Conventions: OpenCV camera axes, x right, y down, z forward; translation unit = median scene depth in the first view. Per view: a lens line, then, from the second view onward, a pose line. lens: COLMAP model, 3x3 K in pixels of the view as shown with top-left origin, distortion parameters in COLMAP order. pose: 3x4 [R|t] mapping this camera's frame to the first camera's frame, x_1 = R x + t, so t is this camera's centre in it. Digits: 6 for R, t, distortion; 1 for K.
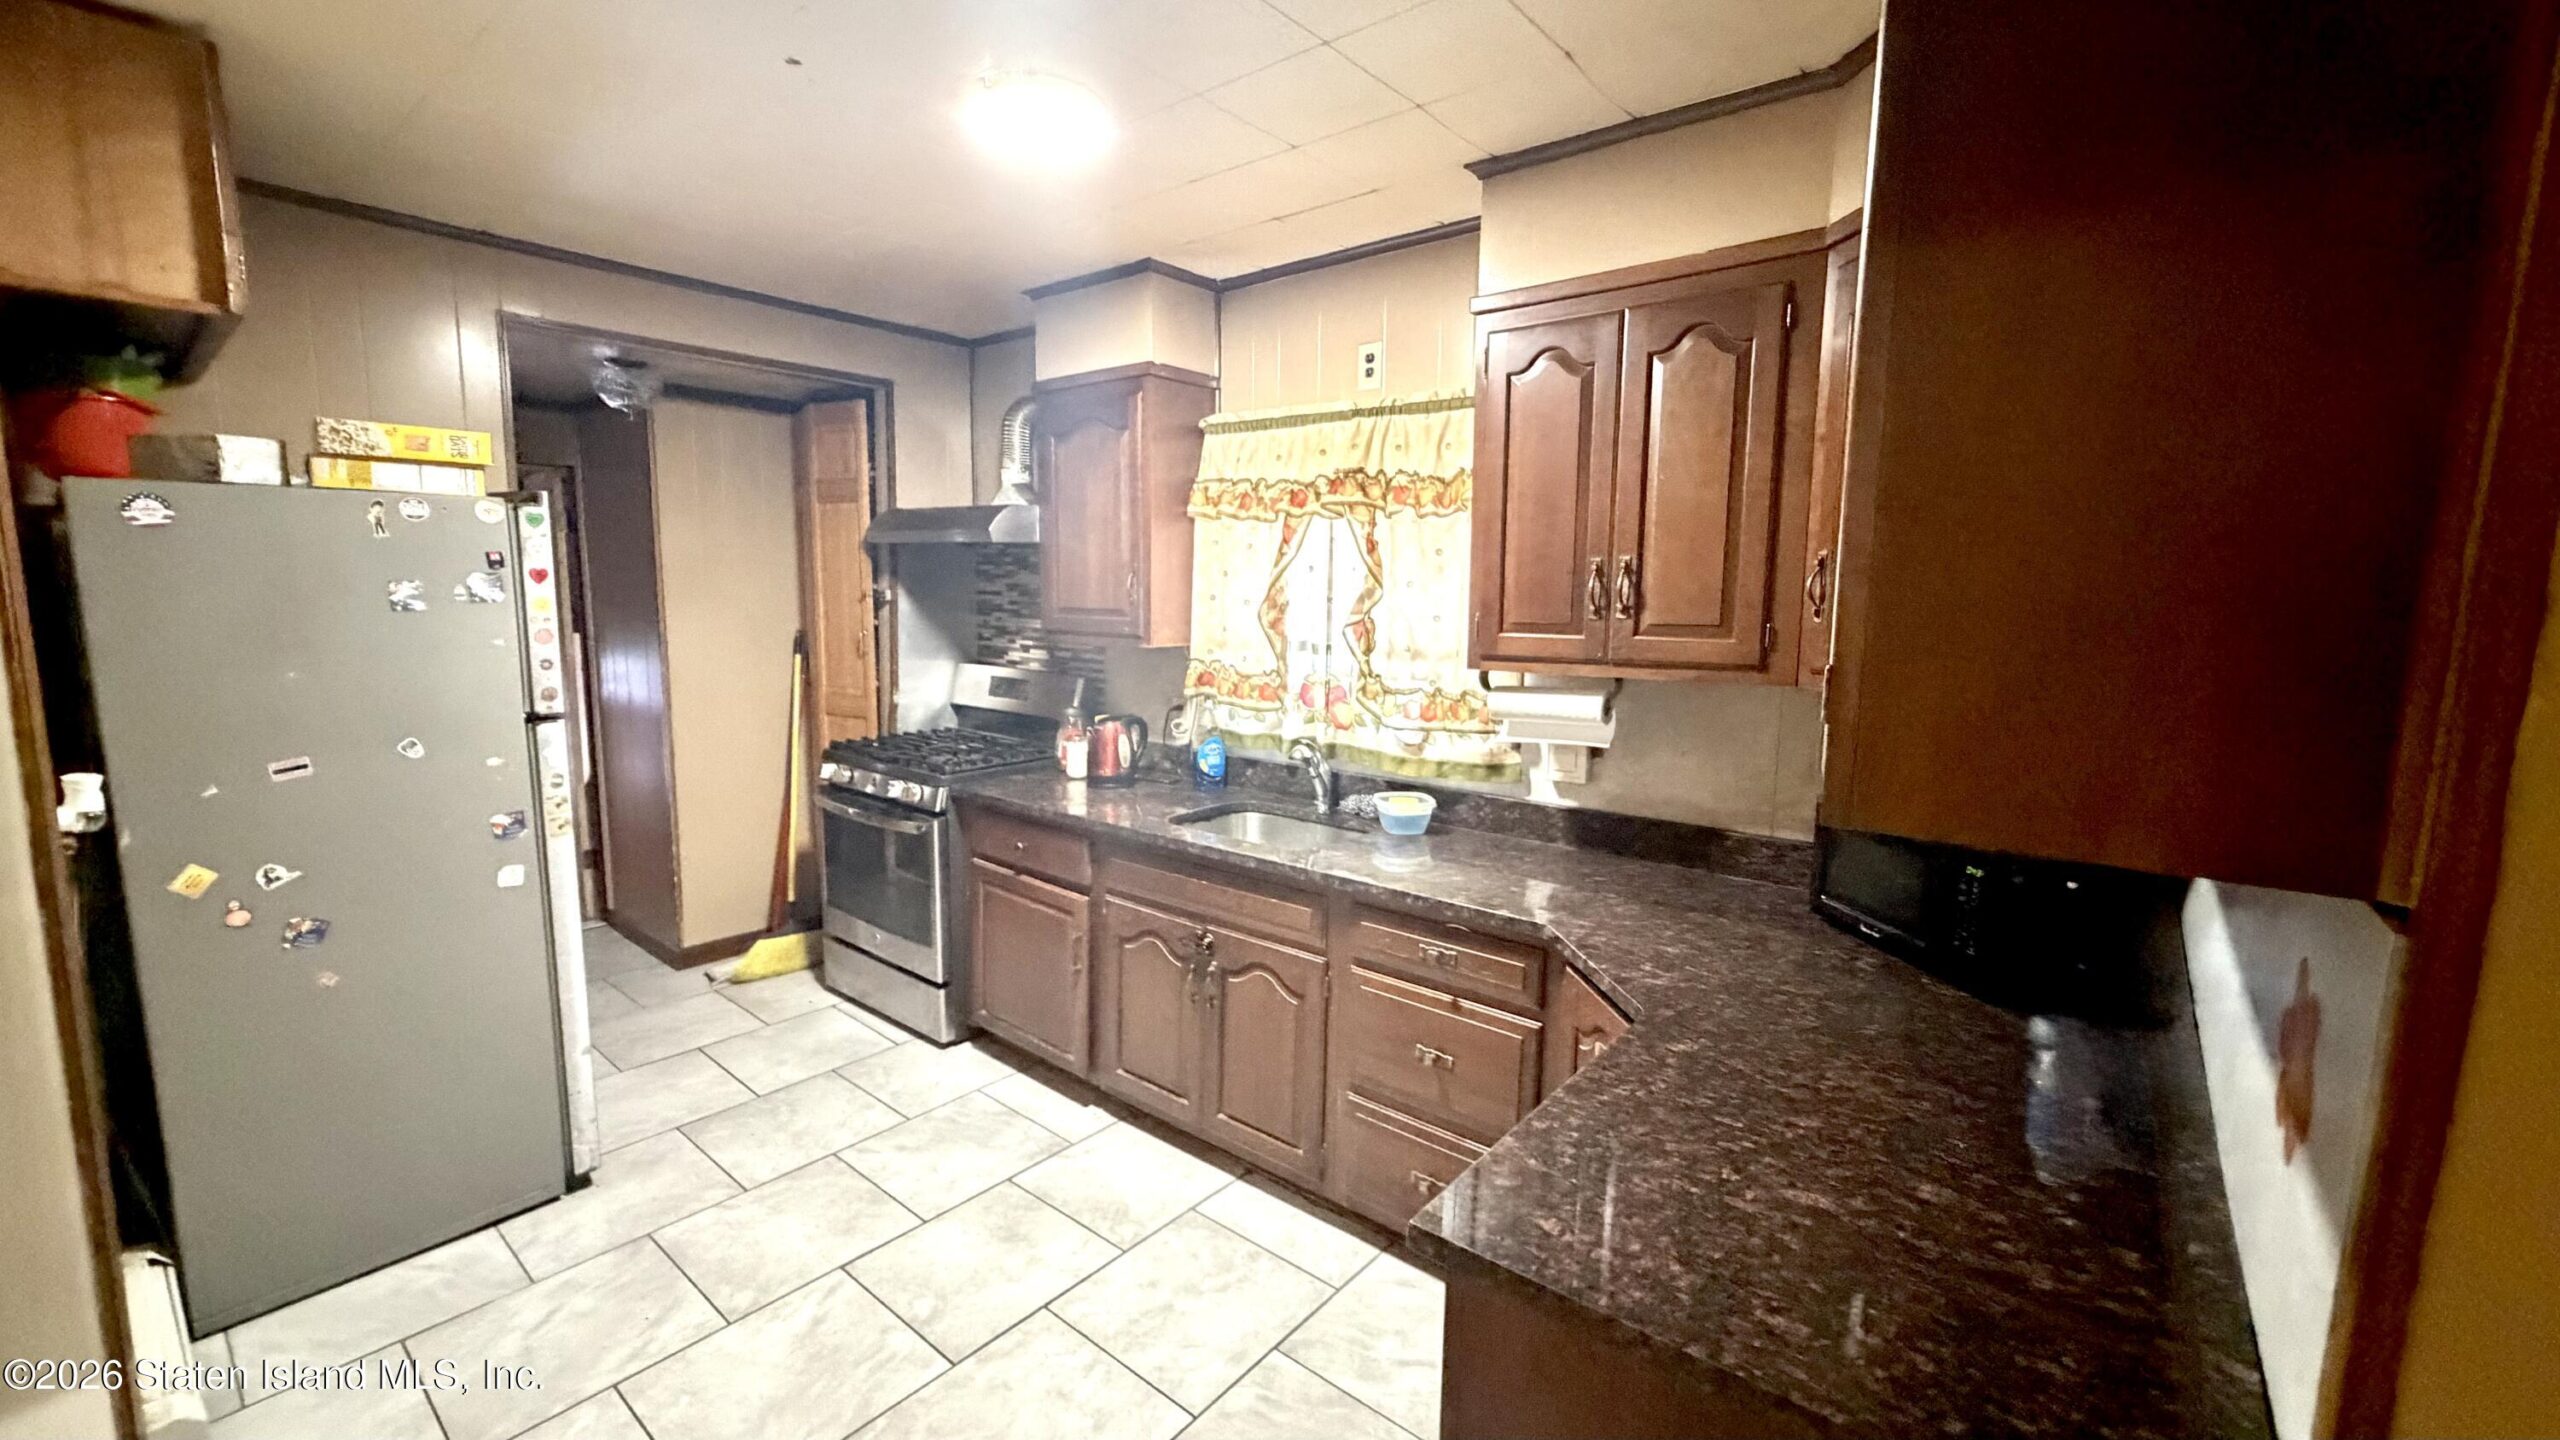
lens RADIAL K [[1022.6, 0, 1274.6], [0, 1022.6, 715.0], [0, 0, 1]] dist [-0.000615, 0.000908]
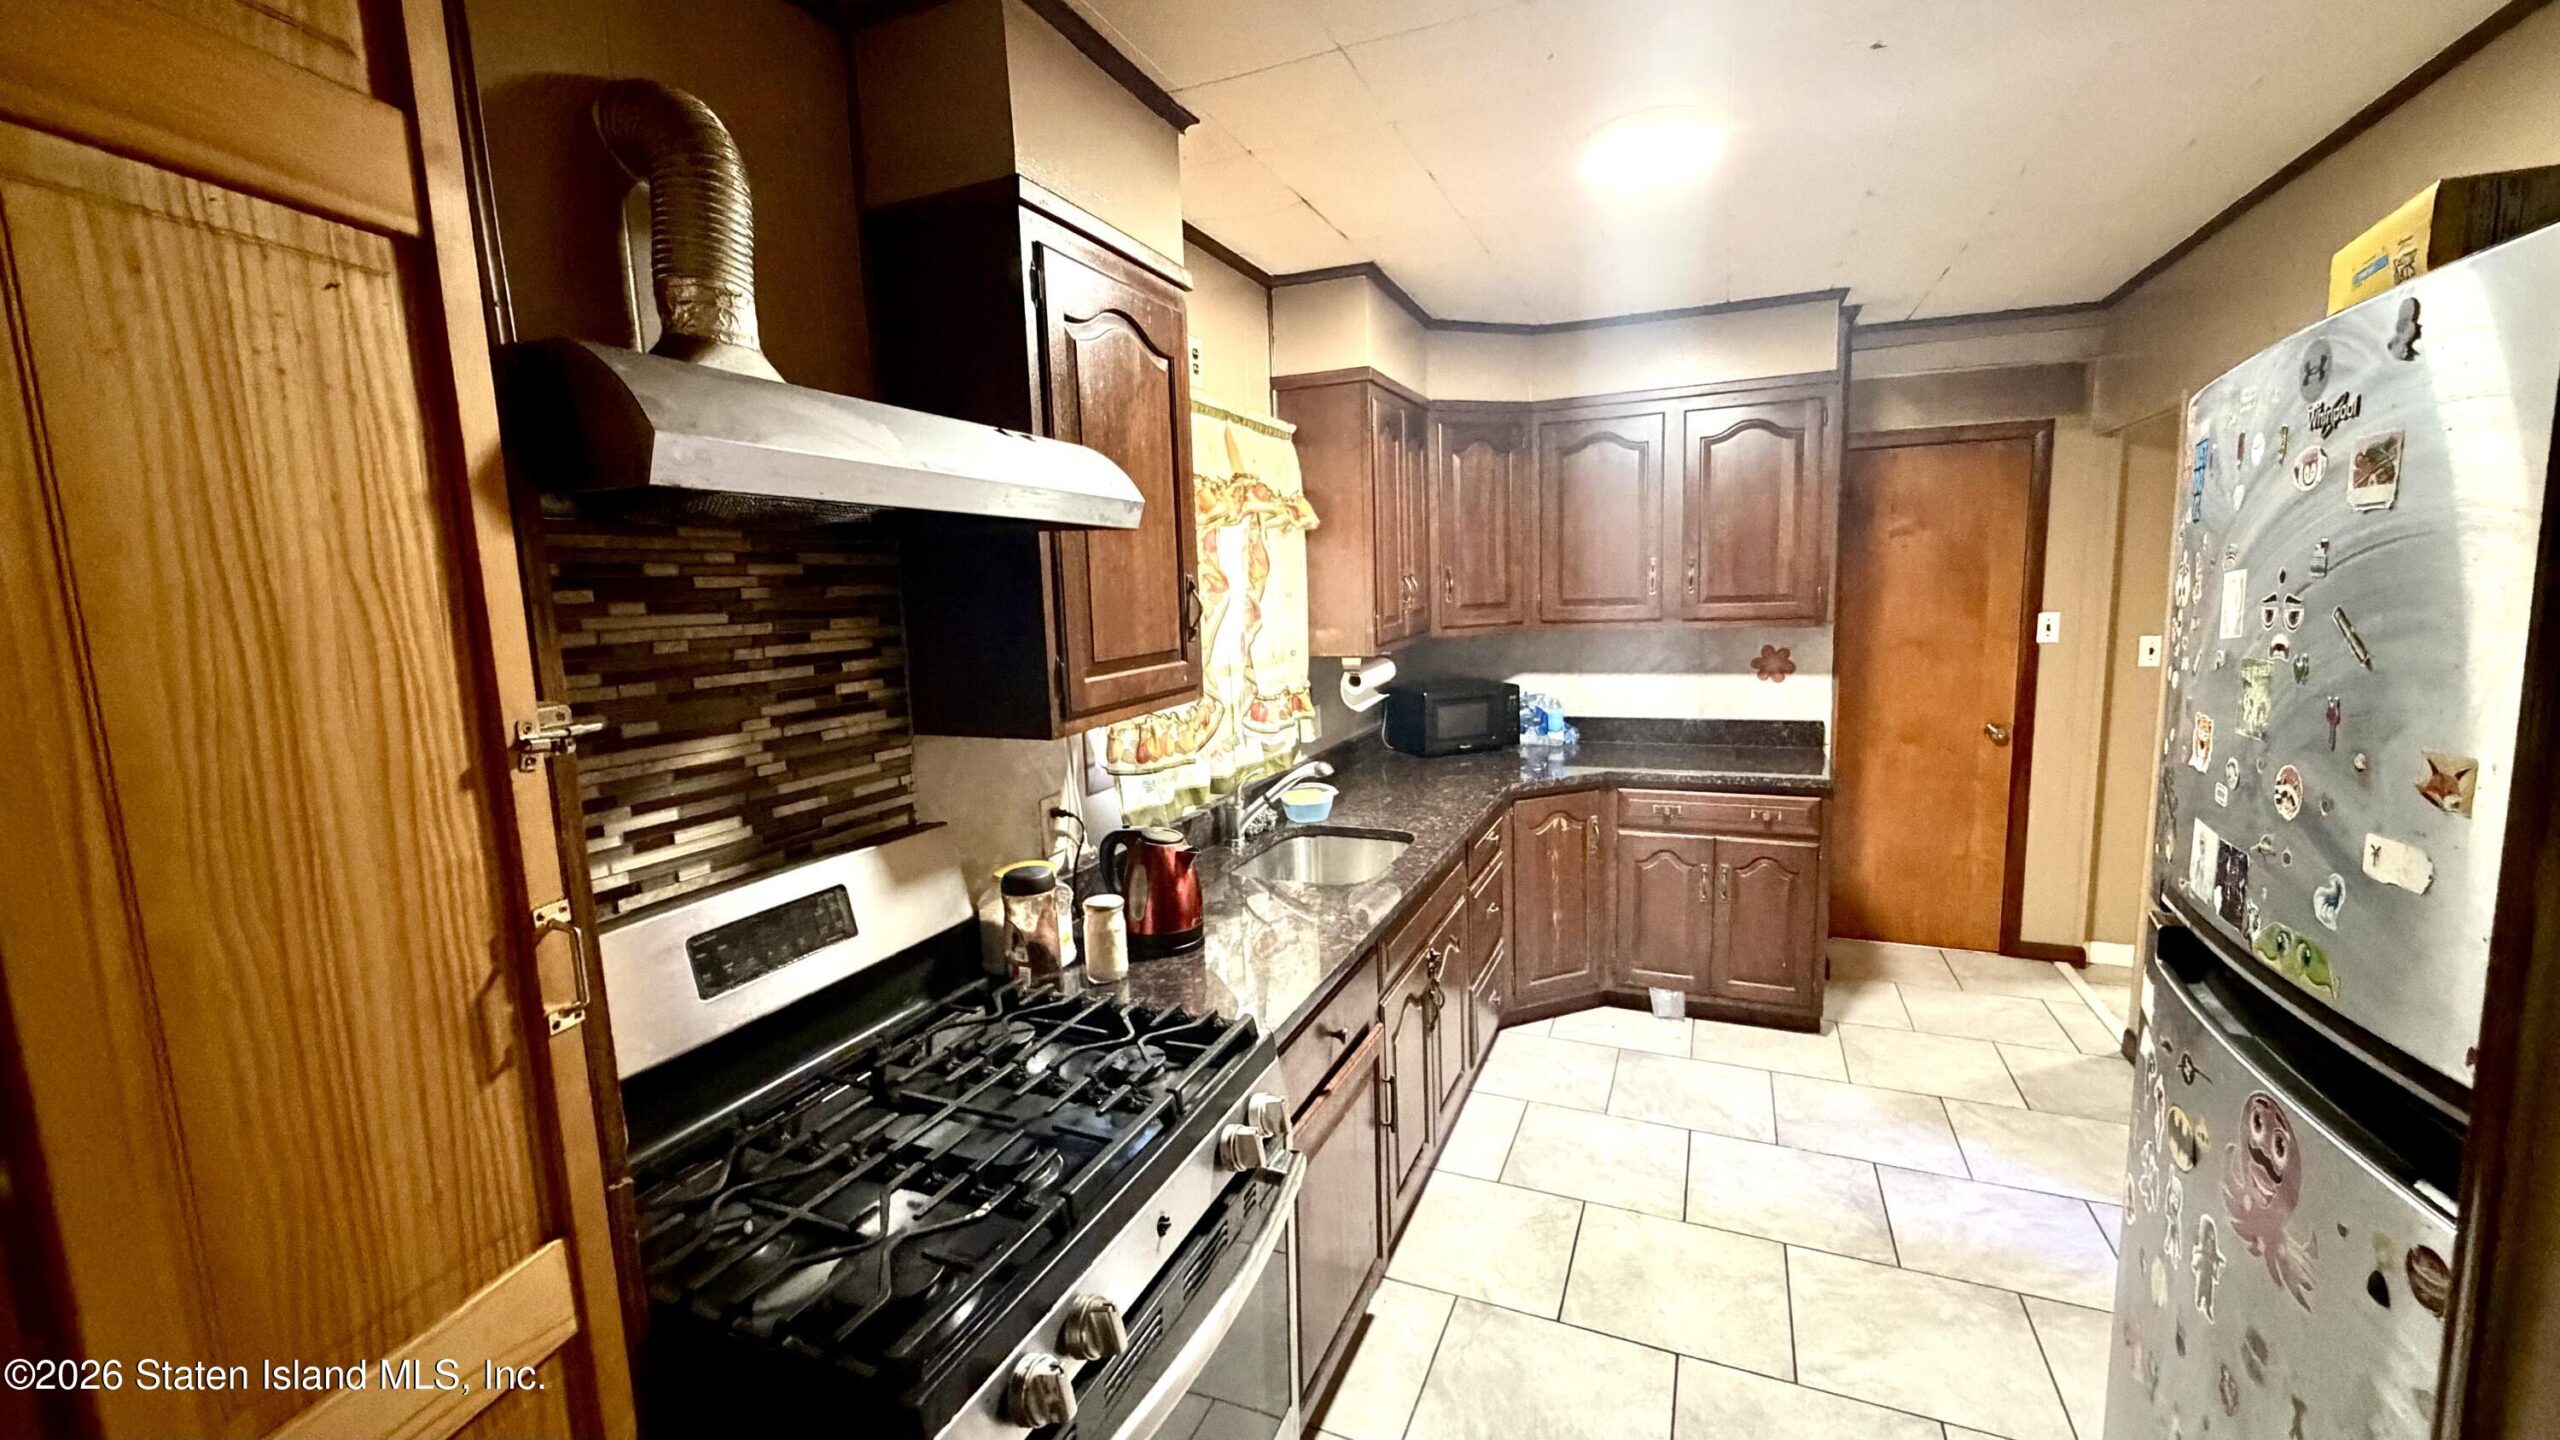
lens RADIAL K [[1022.6, 0, 1273.2], [0, 1022.6, 717.6], [0, 0, 1]] dist [-0.000615, 0.000908]
pose [[-0.277729, -0.128086, 0.952082, -0.987190], [0.155323, 0.972045, 0.176080, -0.210623], [-0.948020, 0.196783, -0.250071, 1.433788]]
